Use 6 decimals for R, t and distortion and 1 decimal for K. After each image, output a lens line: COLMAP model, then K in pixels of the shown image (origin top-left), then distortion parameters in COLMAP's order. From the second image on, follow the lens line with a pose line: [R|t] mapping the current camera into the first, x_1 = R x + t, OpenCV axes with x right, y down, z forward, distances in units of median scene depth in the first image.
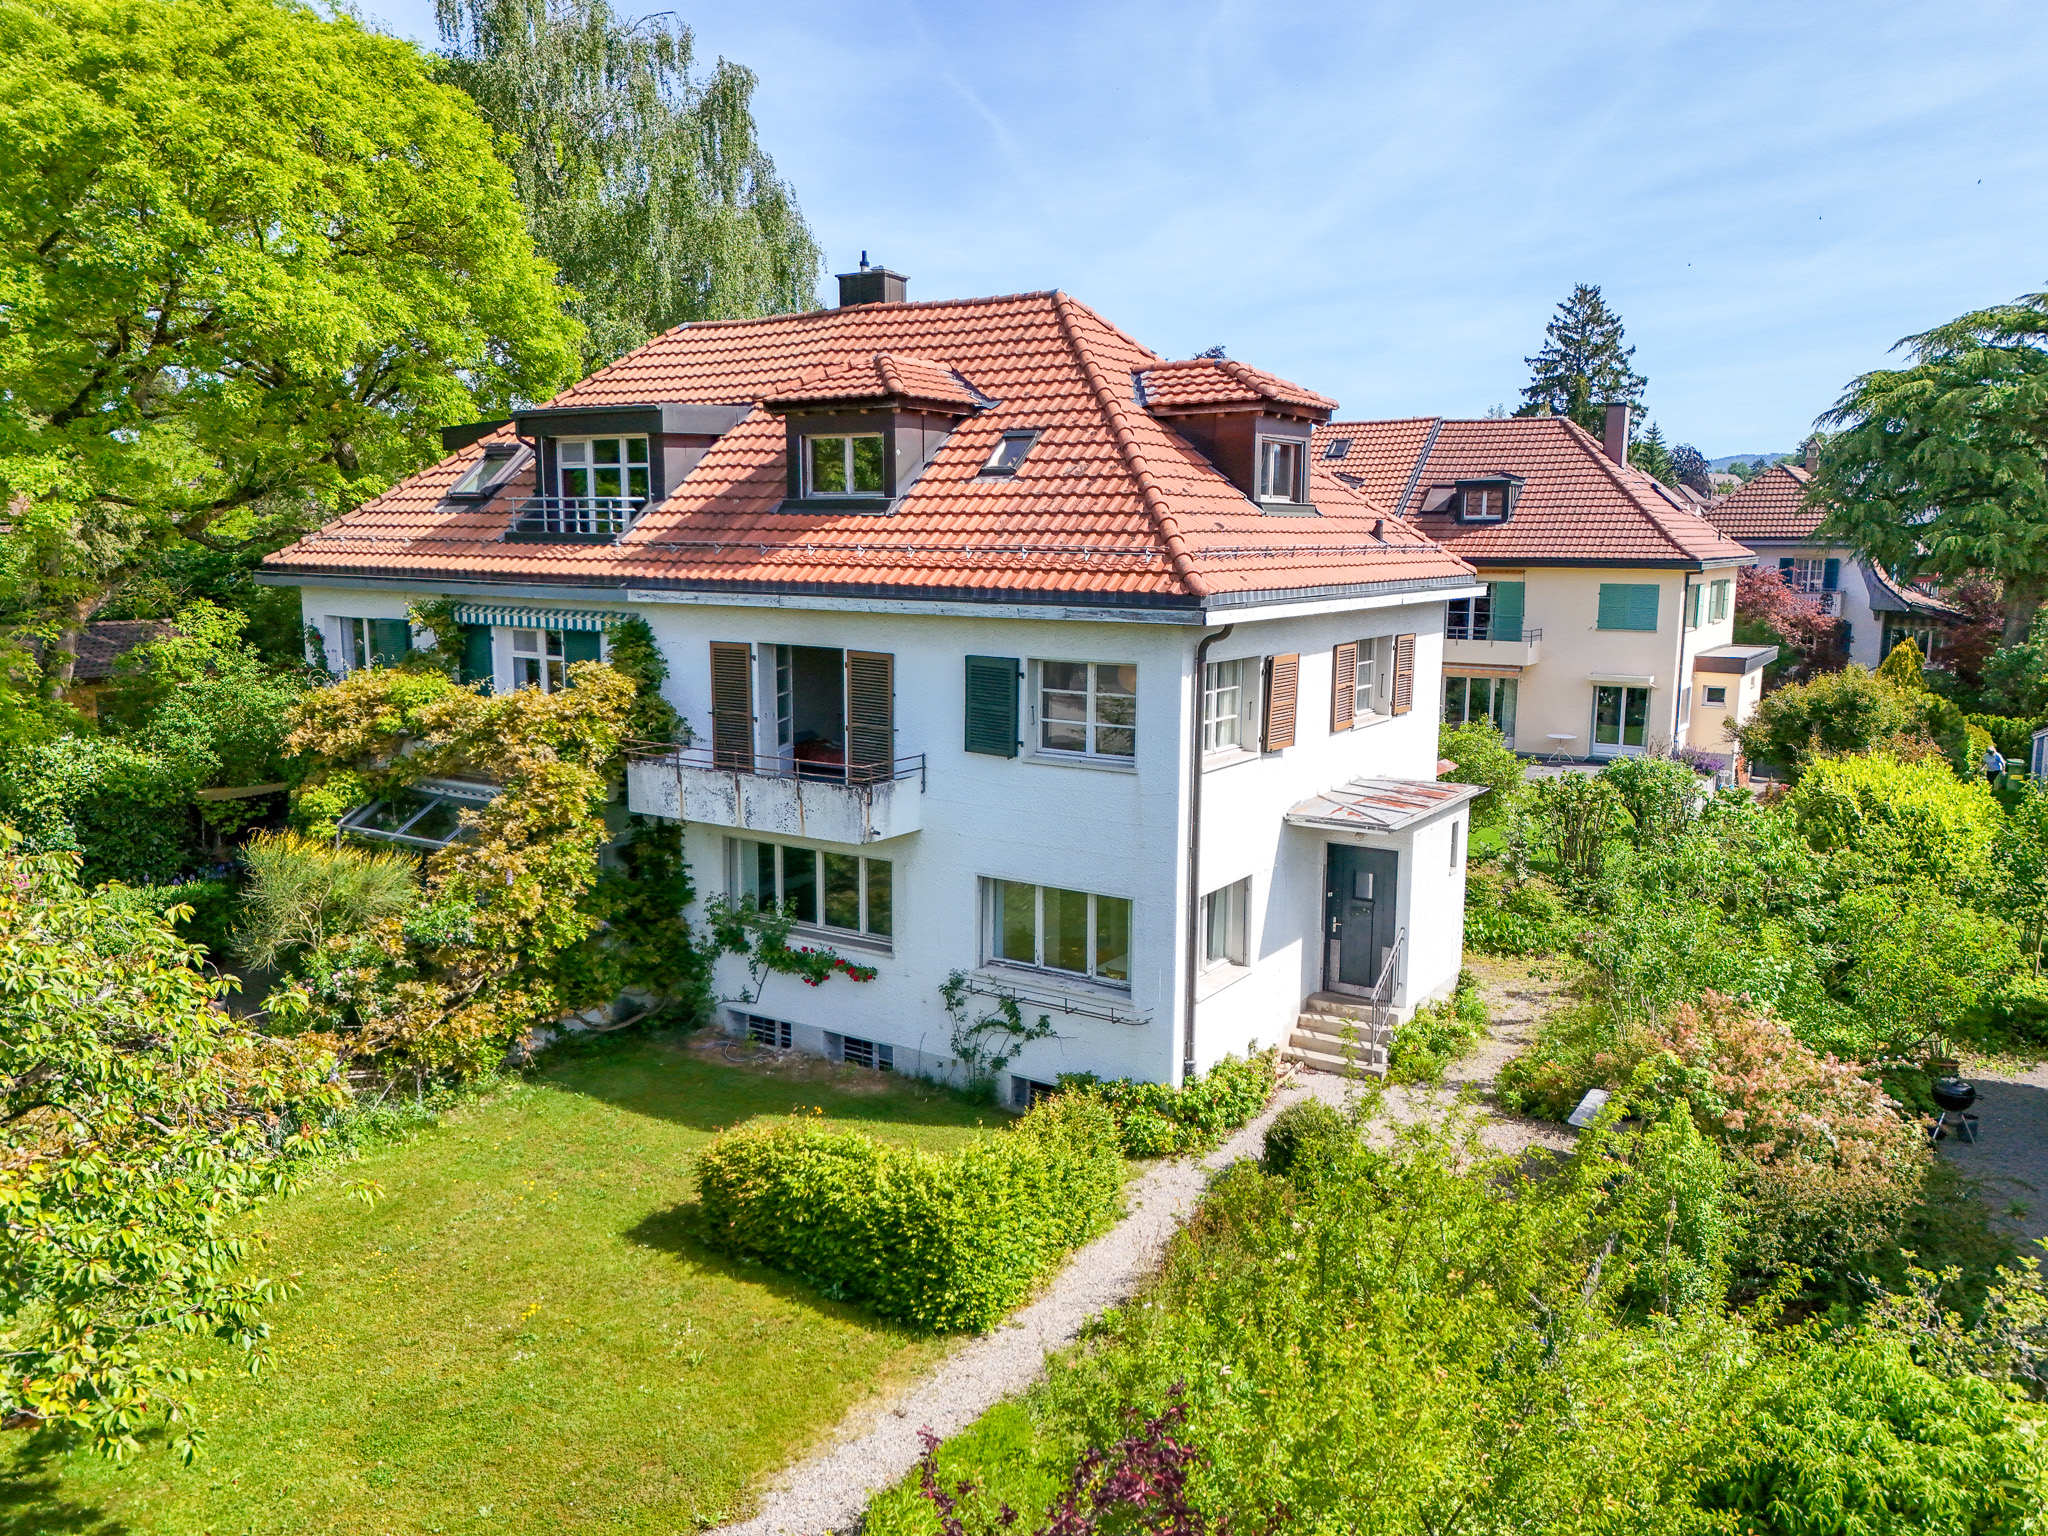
lens RADIAL K [[1498.7, 0, 1020.3], [0, 1498.7, 825.6], [0, 0, 1]] dist [0.071932, -0.141366]
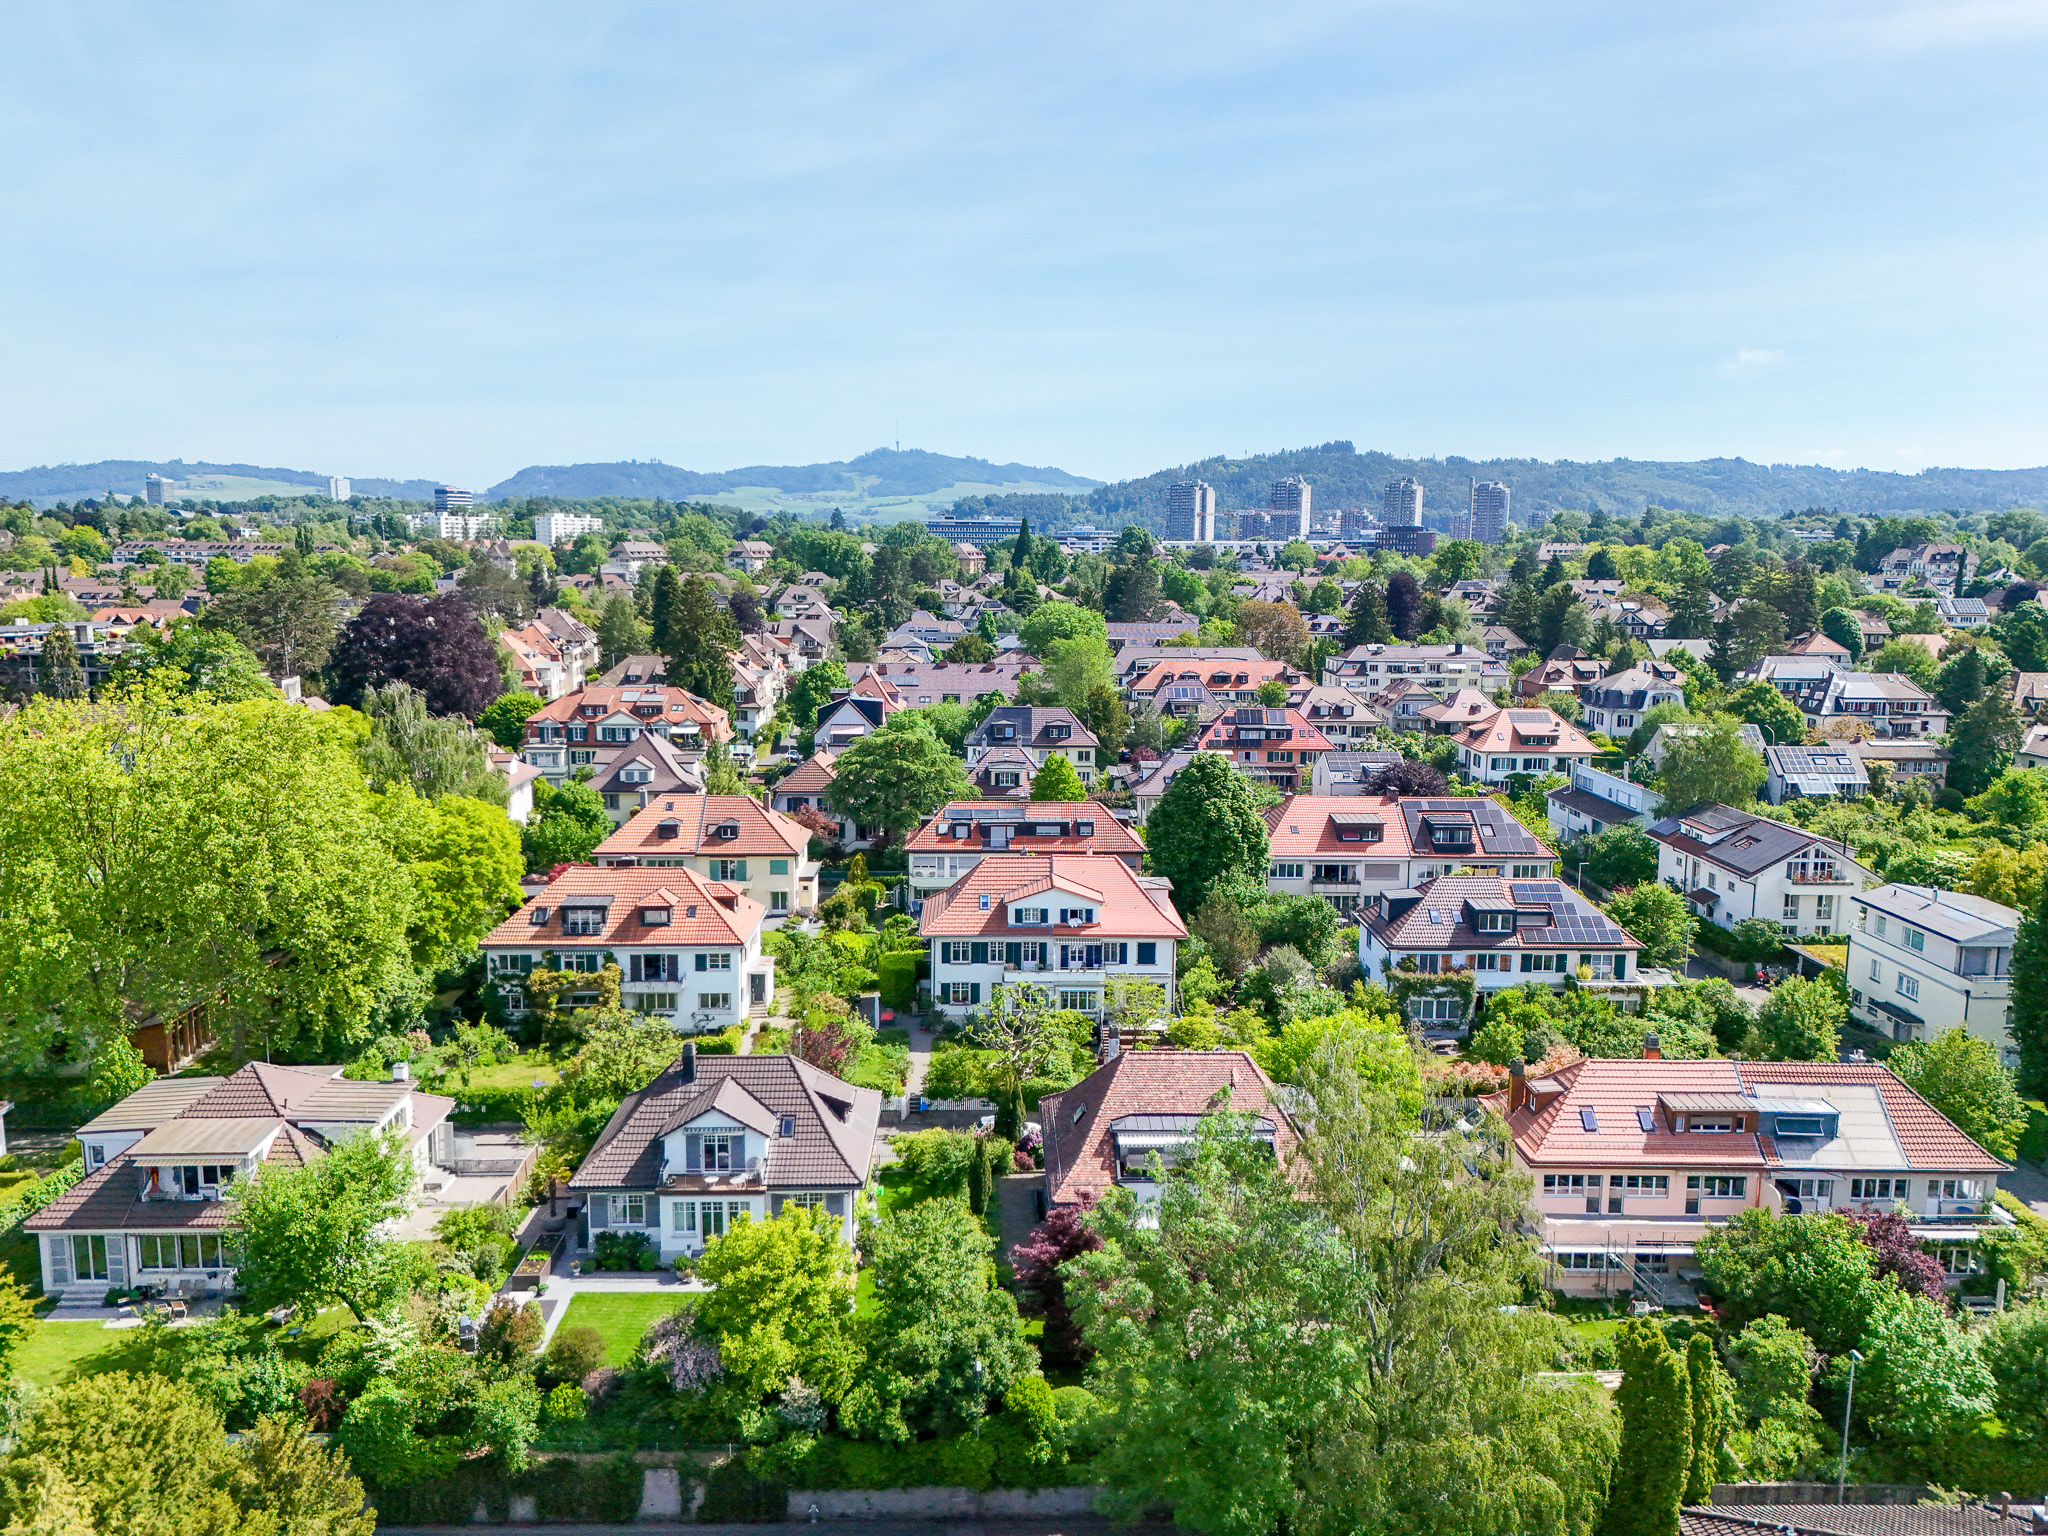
lens RADIAL K [[1484.9, 0, 1047.7], [0, 1484.9, 767.1], [0, 0, 1]] dist [0.073973, 0.000826]
pose [[0.813494, -0.081908, 0.575776, -1.948139], [0.100700, 0.994917, -0.000741, -0.619591], [-0.572788, 0.058584, 0.817607, -4.006761]]
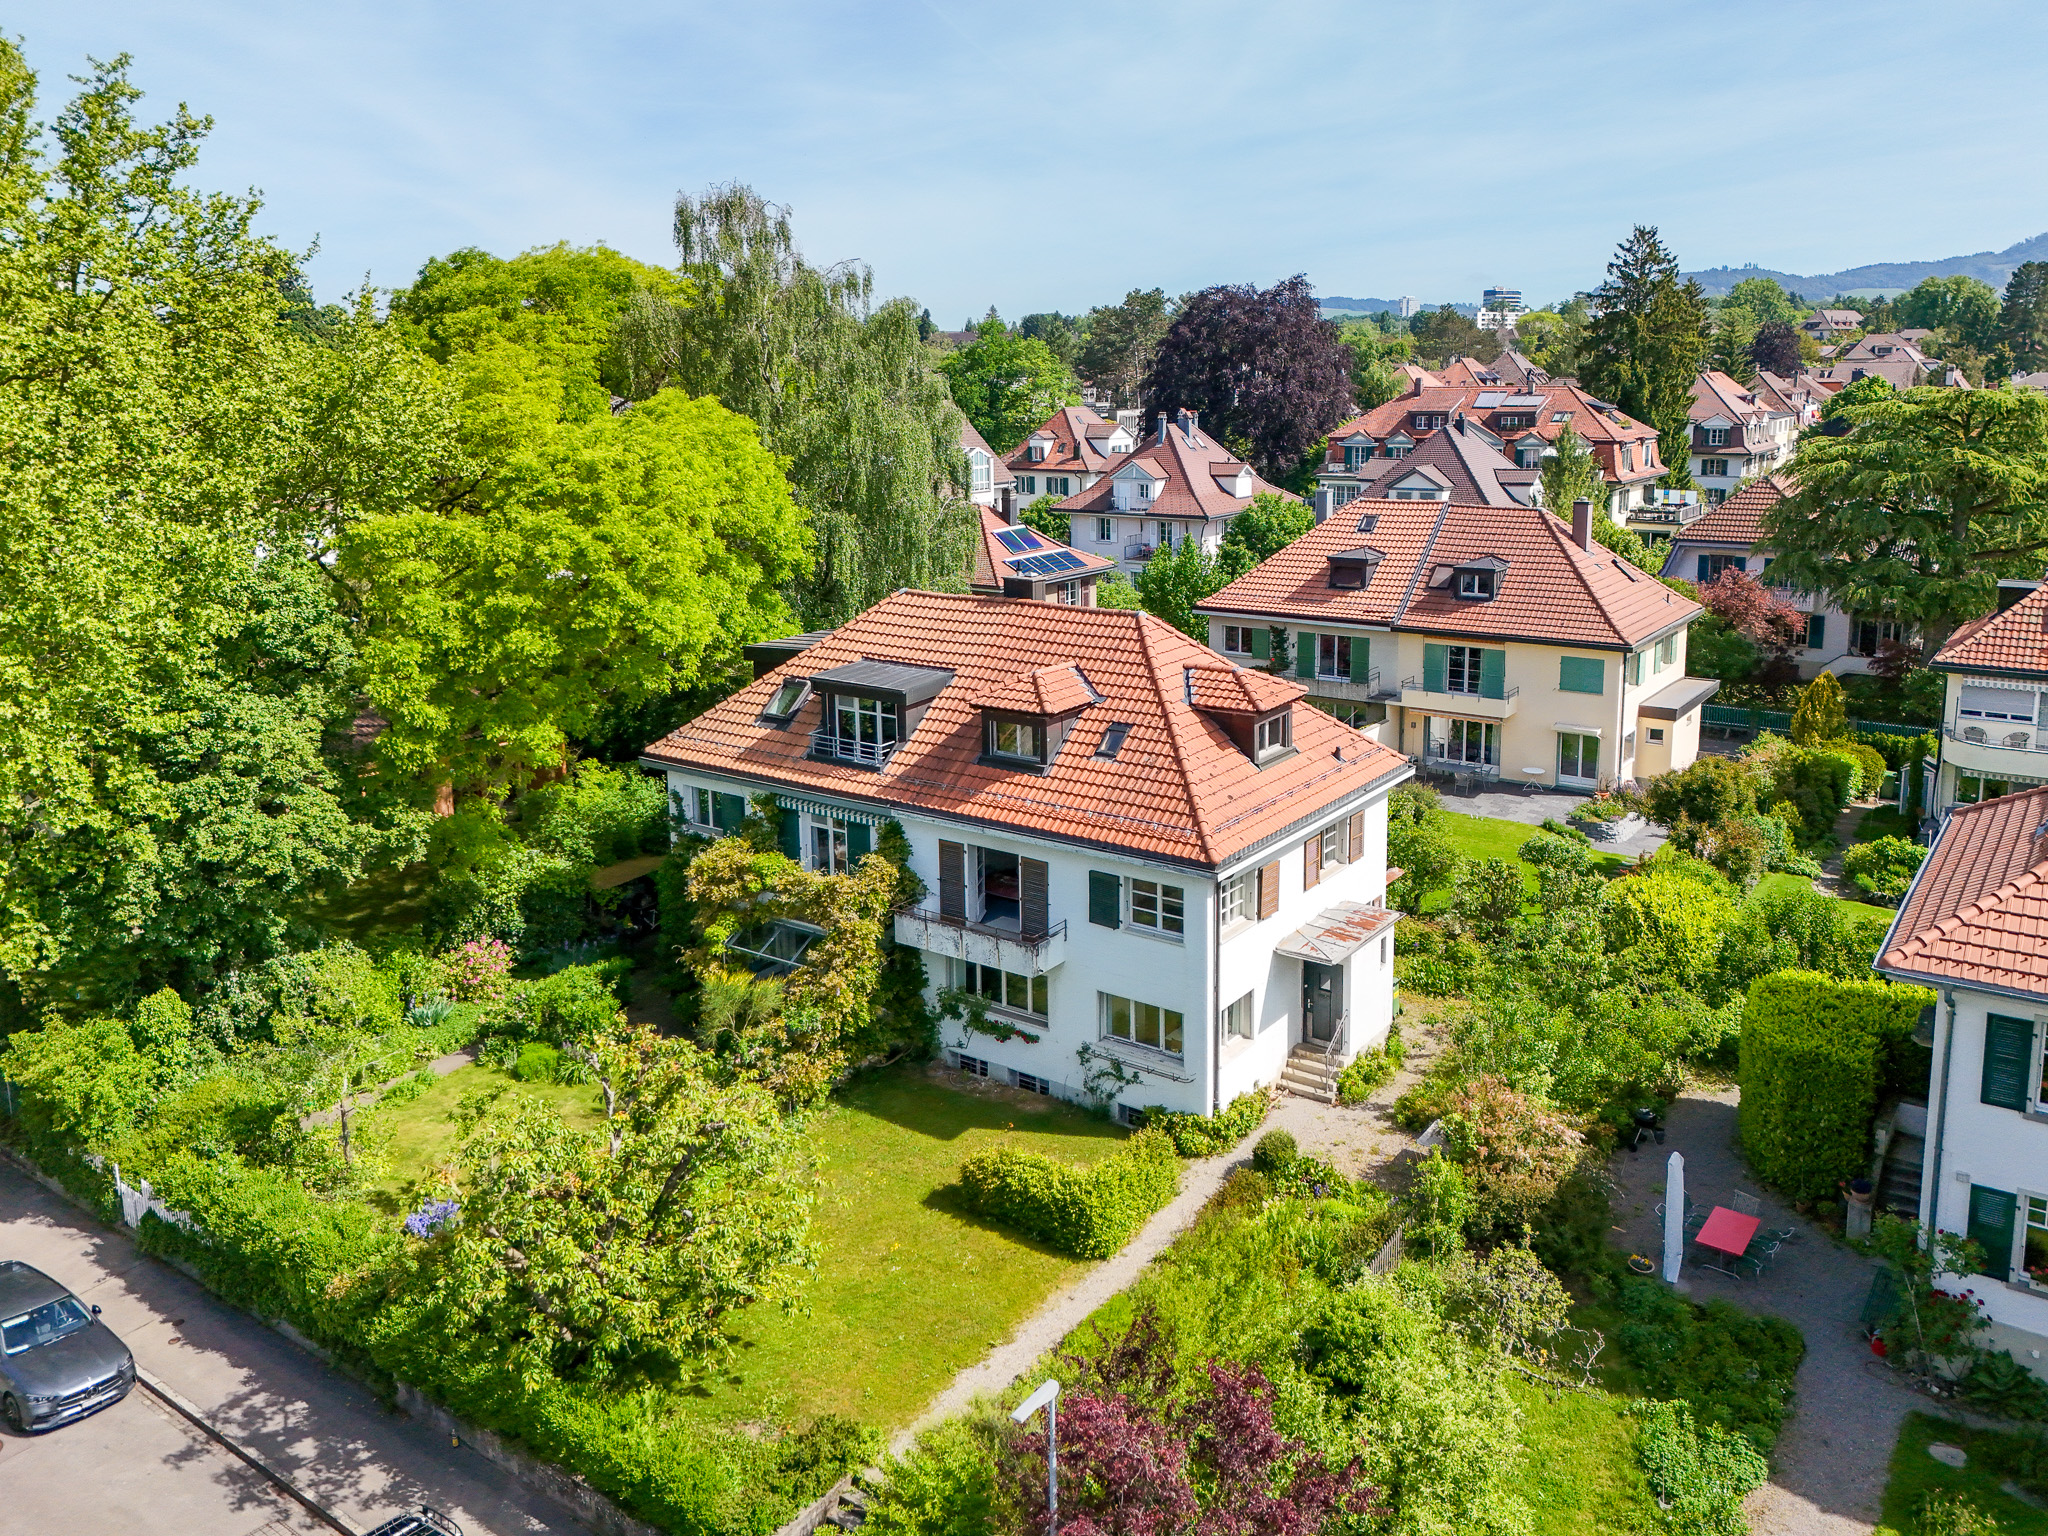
lens RADIAL K [[1562.1, 0, 1032.8], [0, 1562.1, 658.3], [0, 0, 1]] dist [0.030753, -0.008133]
pose [[0.998437, -0.012211, -0.054545, 0.001057], [0.012060, 0.999922, -0.003094, -0.336619], [0.054579, 0.002432, 0.998507, -0.810106]]
